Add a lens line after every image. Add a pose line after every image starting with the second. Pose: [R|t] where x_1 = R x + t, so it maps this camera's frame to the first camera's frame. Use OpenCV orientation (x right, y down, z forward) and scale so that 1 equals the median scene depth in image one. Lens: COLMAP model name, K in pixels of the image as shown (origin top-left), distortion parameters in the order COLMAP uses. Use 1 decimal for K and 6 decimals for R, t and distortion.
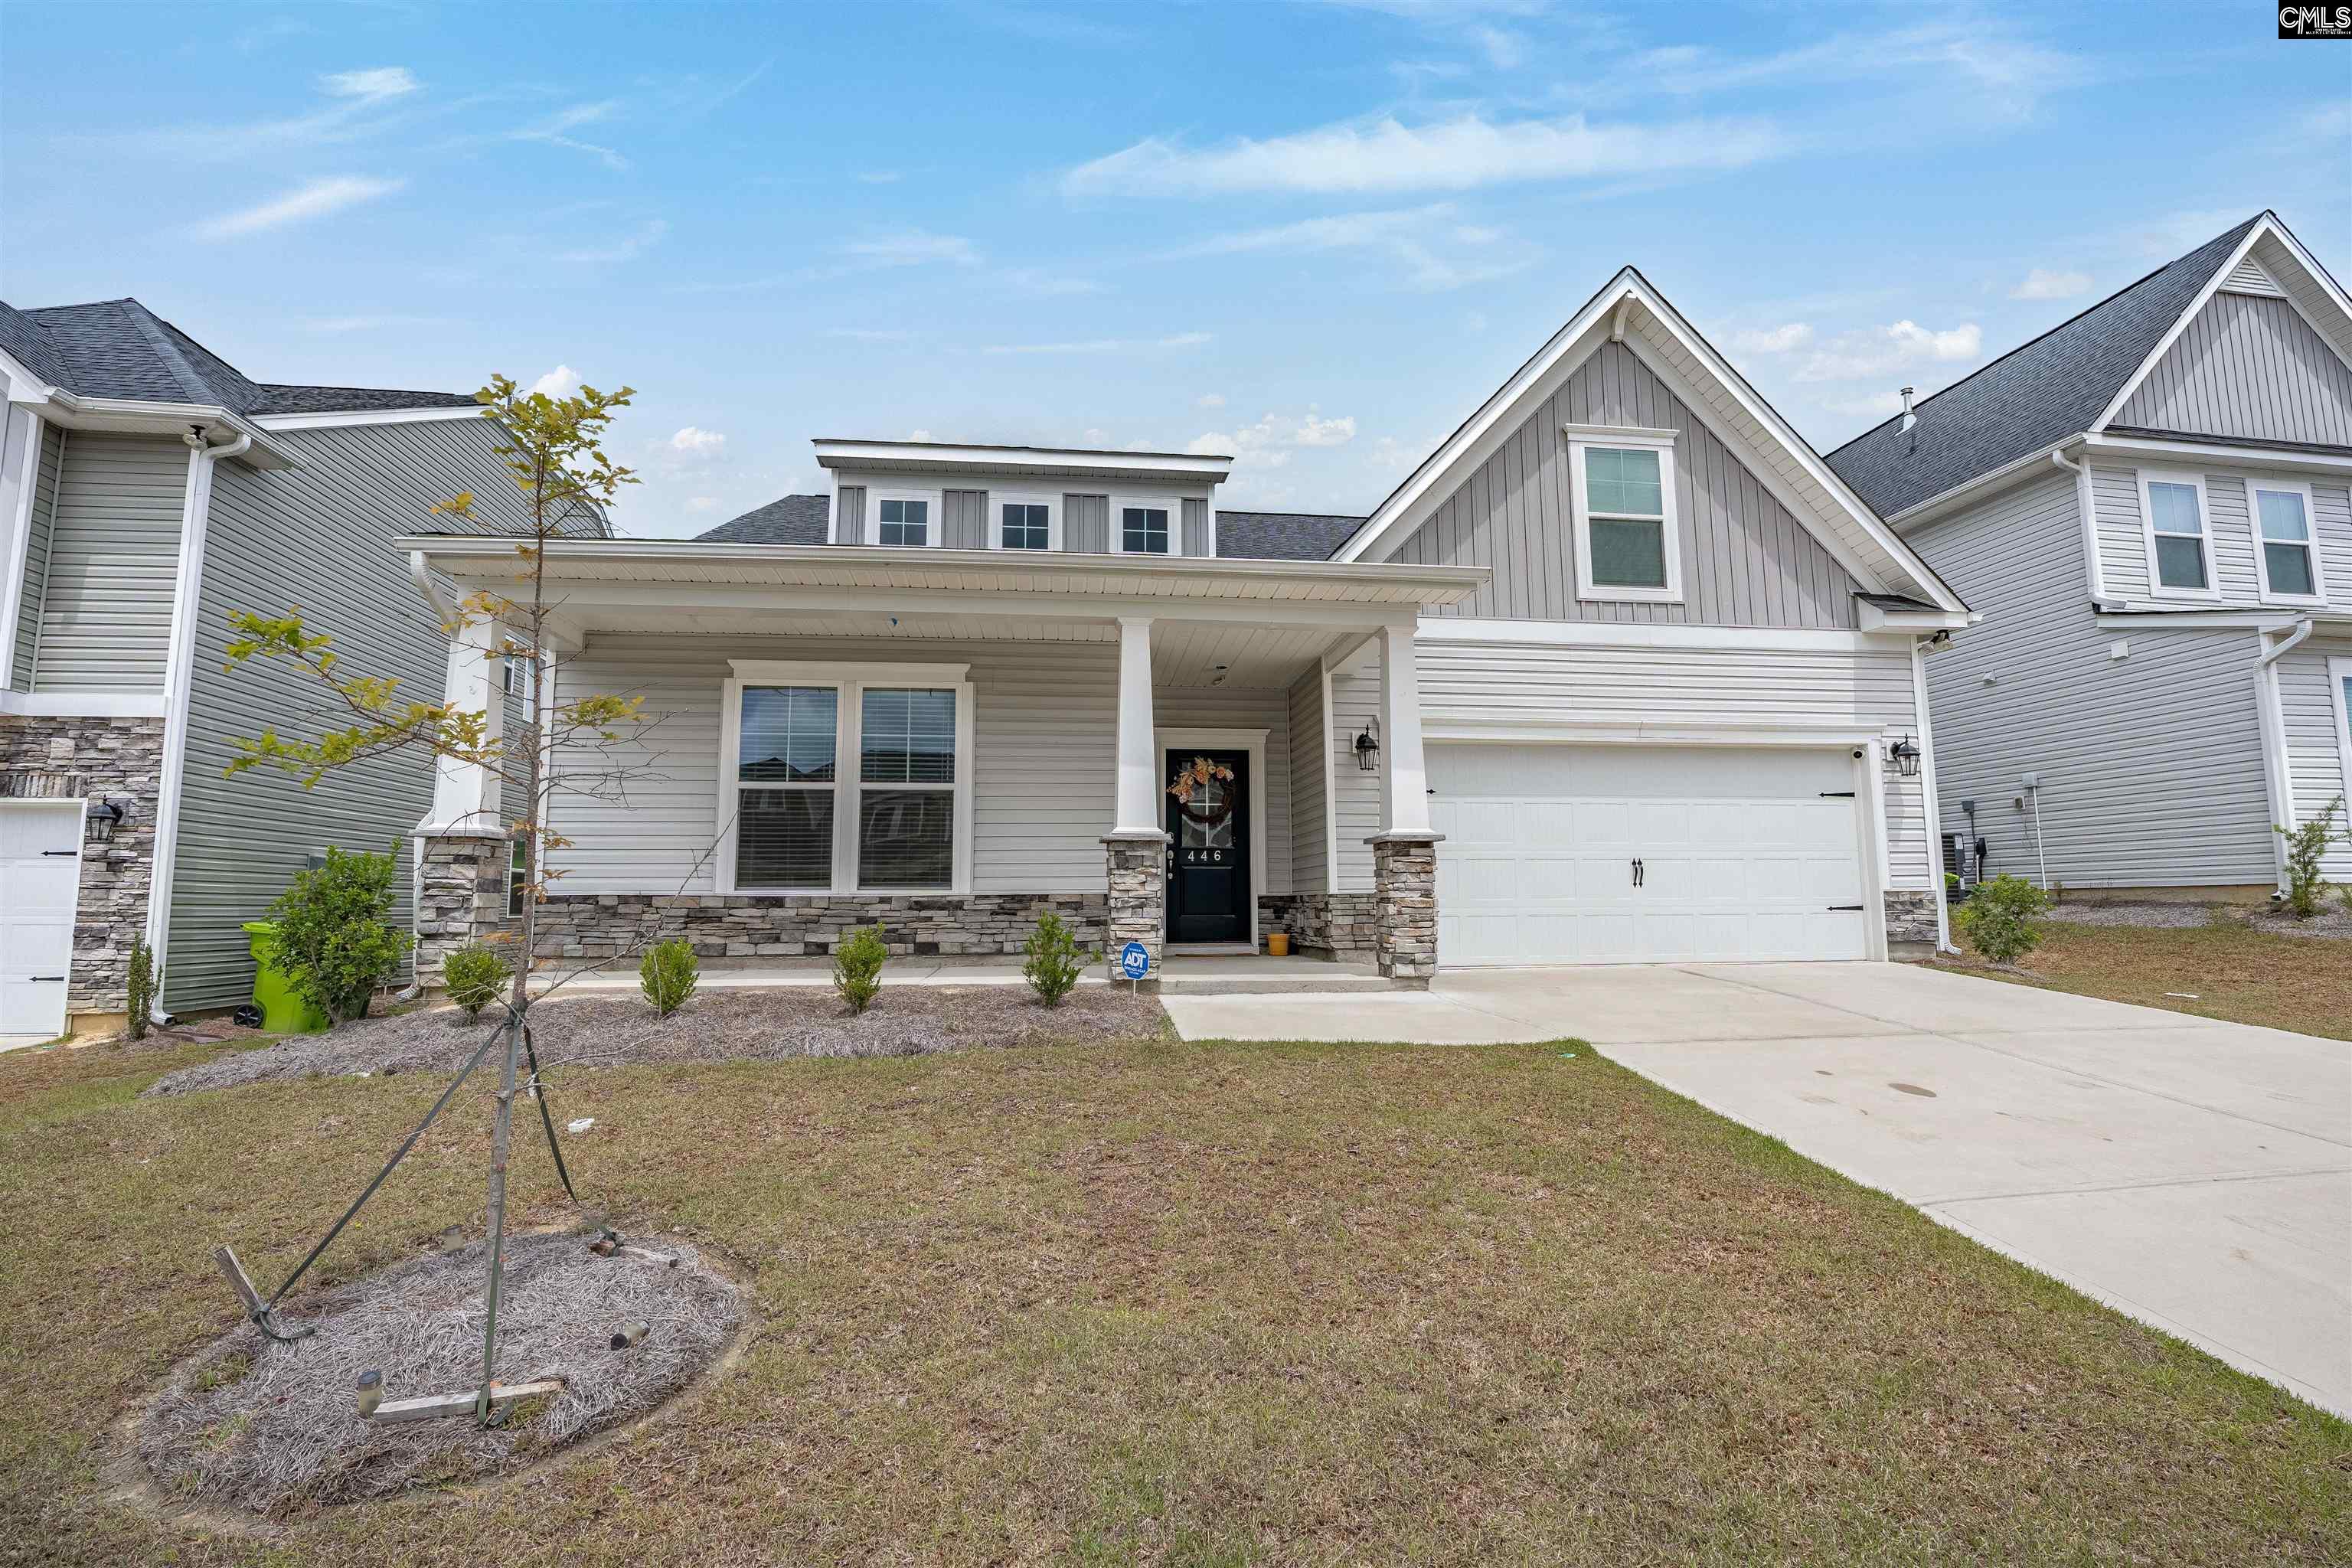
lens RADIAL K [[1099.5, 0, 1167.0], [0, 1099.5, 785.6], [0, 0, 1]] dist [-0.029033, 0.005598]
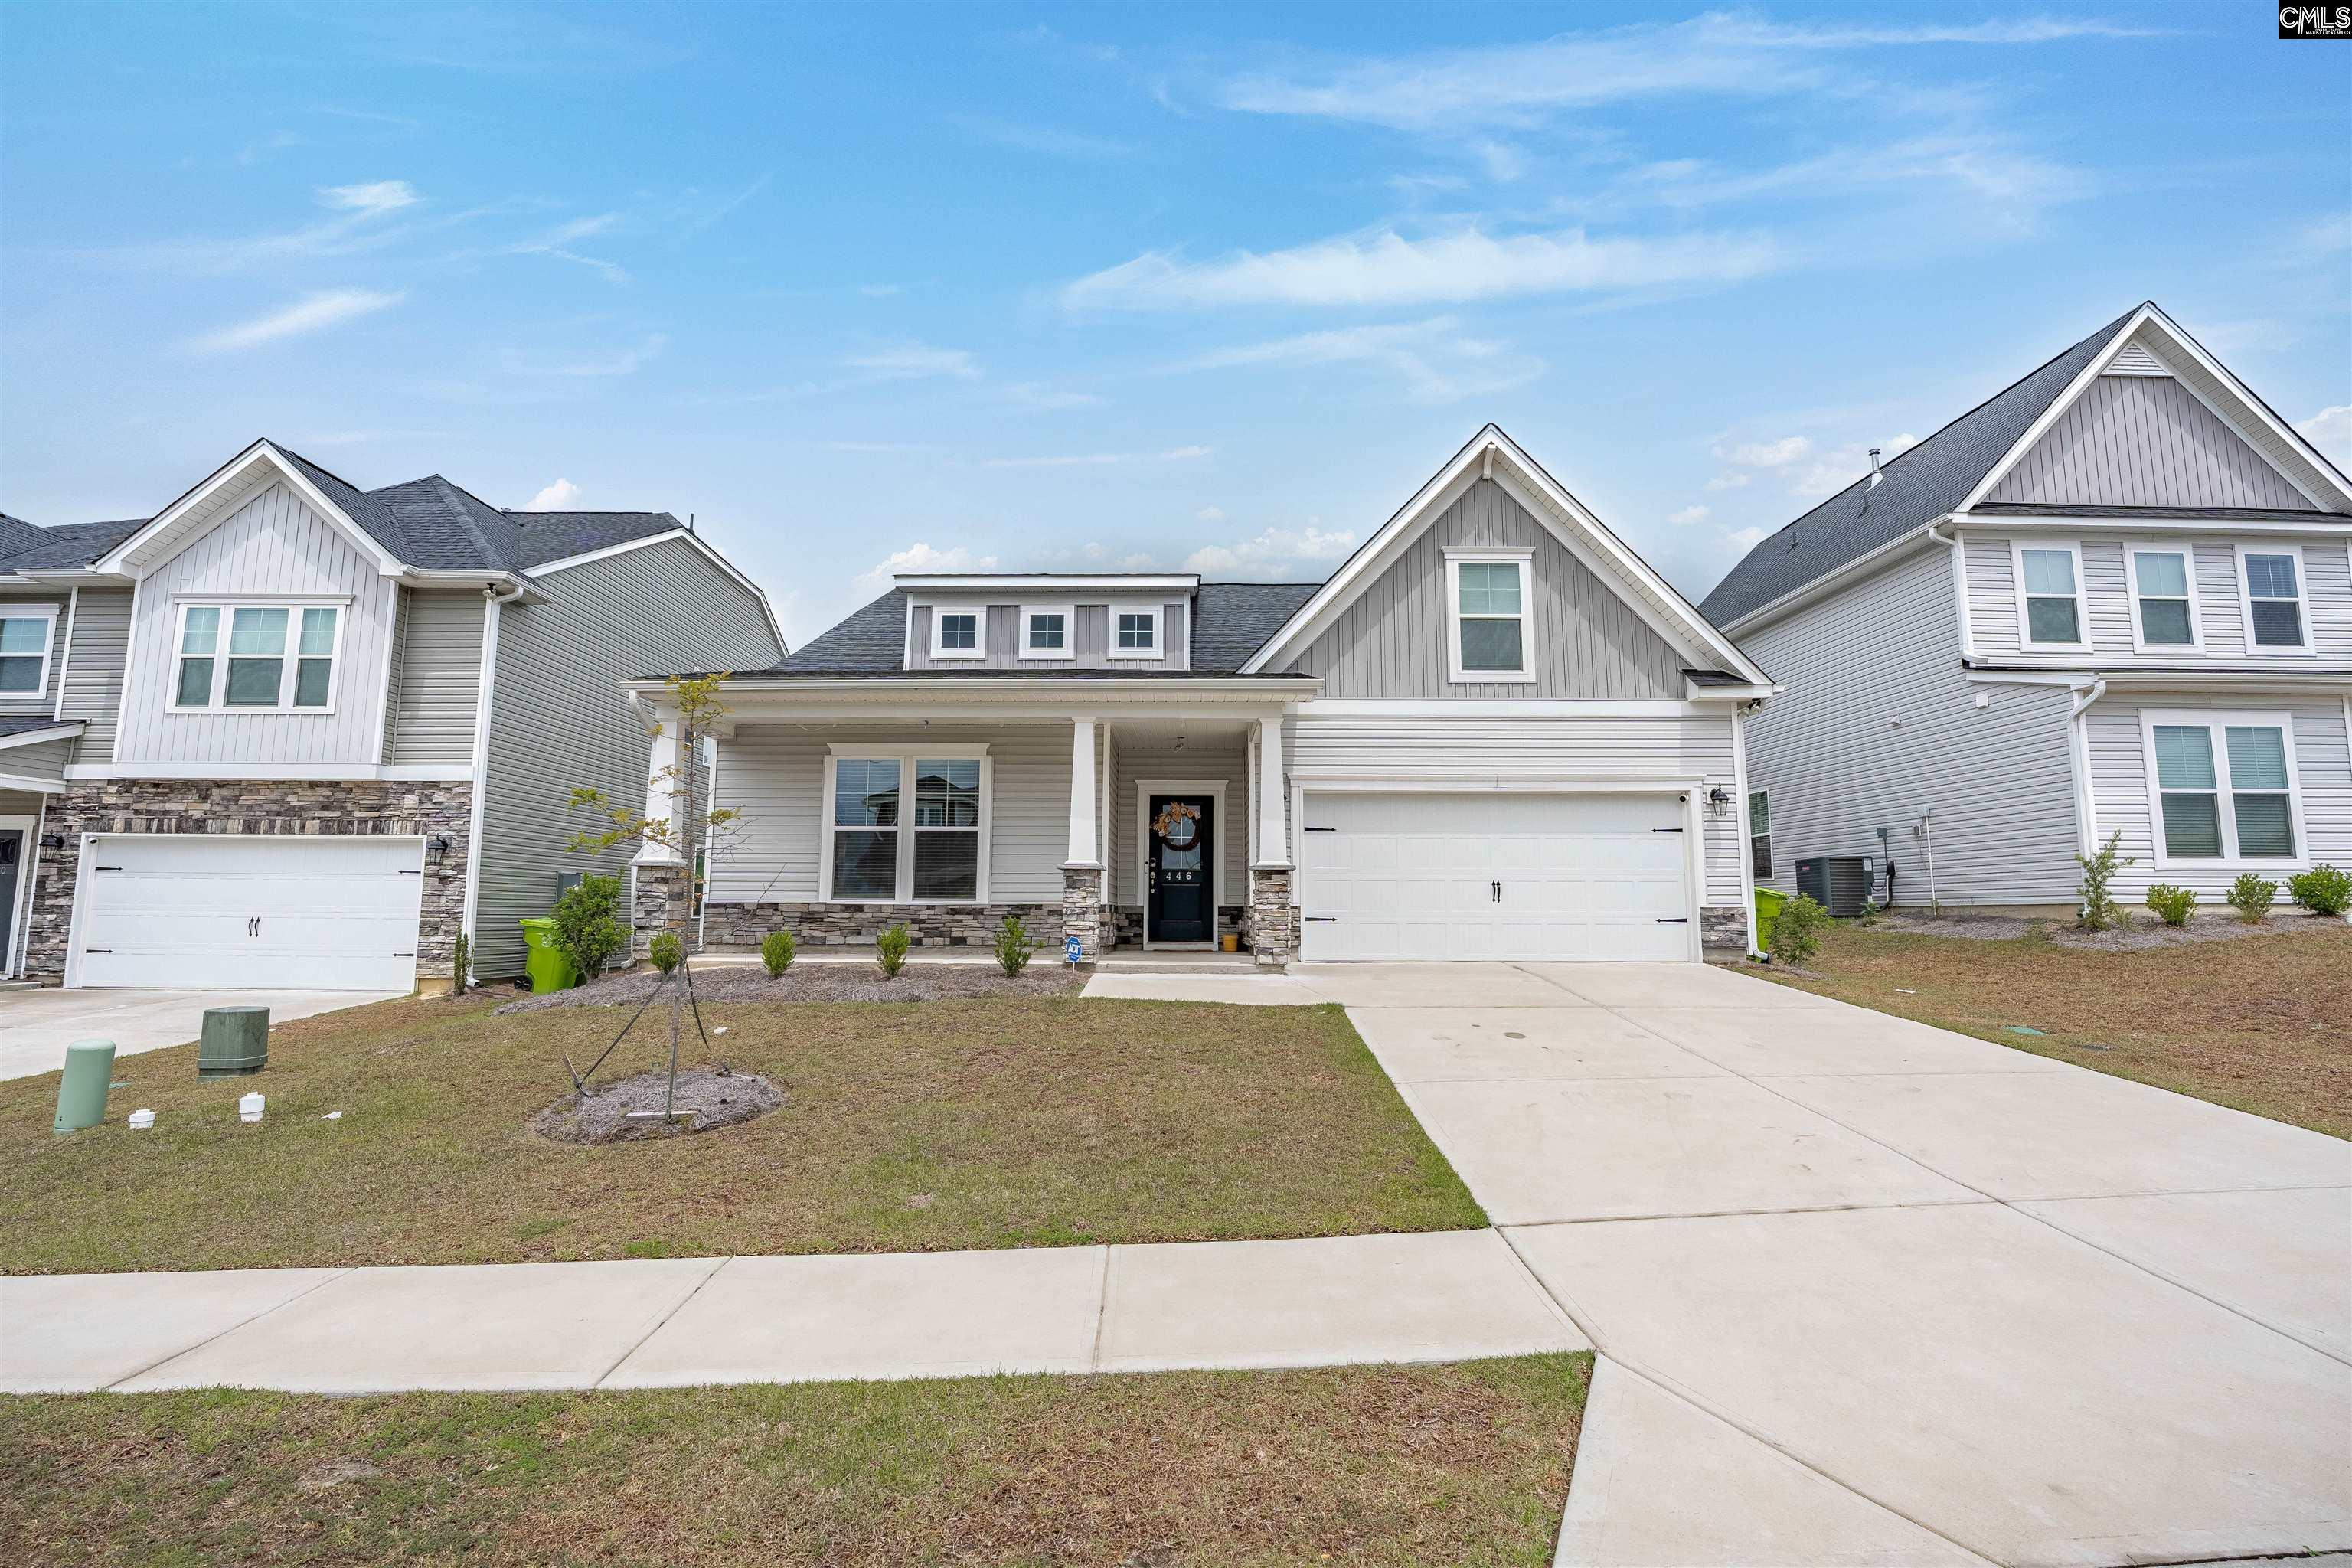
lens RADIAL K [[1099.5, 0, 1167.0], [0, 1099.5, 785.6], [0, 0, 1]] dist [-0.029033, 0.005598]
pose [[0.990209, -0.006801, -0.139425, 0.224302], [0.005908, 0.999959, -0.006824, -0.039550], [0.139466, 0.005933, 0.990209, -0.346858]]
